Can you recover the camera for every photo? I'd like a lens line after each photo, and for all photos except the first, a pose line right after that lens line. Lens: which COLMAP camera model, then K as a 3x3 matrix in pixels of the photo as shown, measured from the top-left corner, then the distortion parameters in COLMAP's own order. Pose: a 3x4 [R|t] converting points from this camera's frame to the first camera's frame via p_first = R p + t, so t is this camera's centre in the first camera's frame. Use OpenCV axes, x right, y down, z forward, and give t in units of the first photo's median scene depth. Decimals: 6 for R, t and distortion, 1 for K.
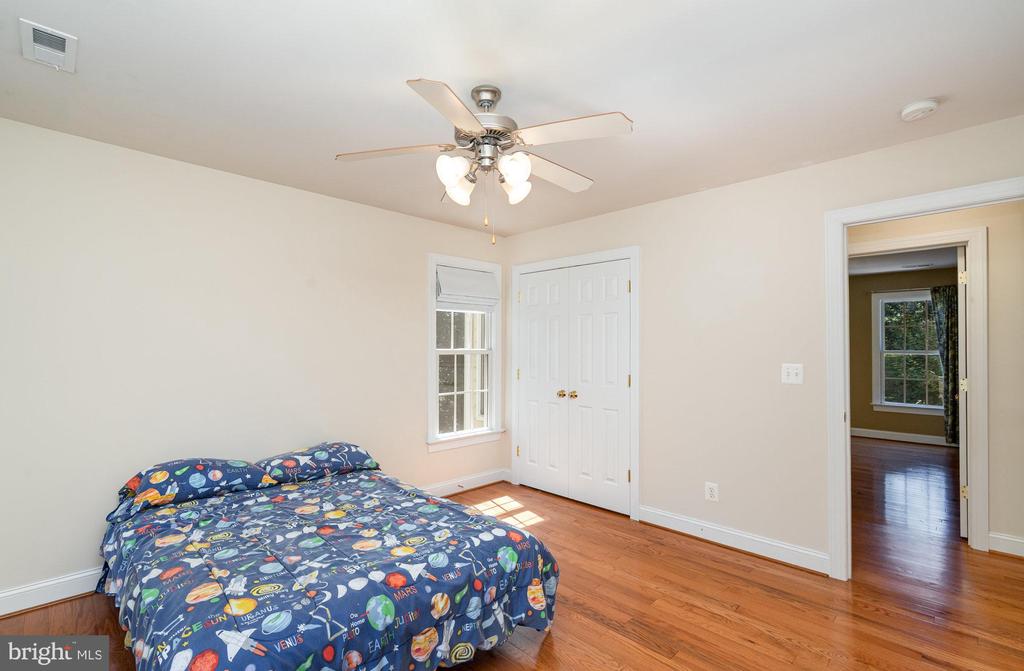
lens RADIAL K [[464.7, 0, 508.3], [0, 464.7, 341.6], [0, 0, 1]] dist [-0.001846, 0.000091]
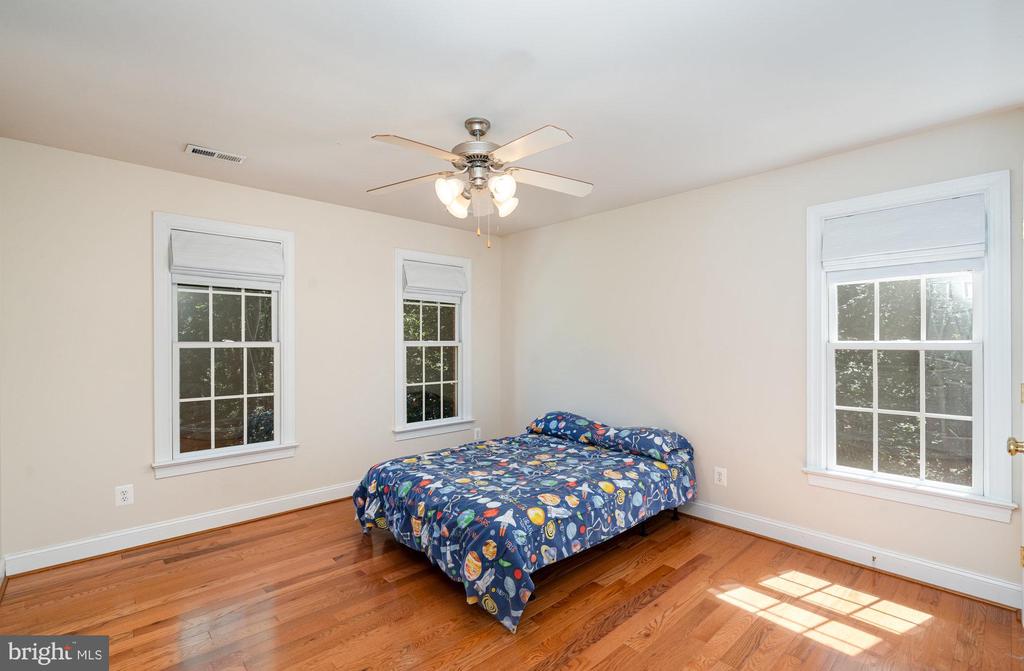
lens RADIAL K [[464.7, 0, 508.3], [0, 464.7, 341.6], [0, 0, 1]] dist [-0.001846, 0.000091]
pose [[-0.037192, -0.003559, -0.999302, 1.124793], [0.016650, 0.999853, -0.004180, 0.024464], [0.999169, -0.016794, -0.037127, 1.112092]]
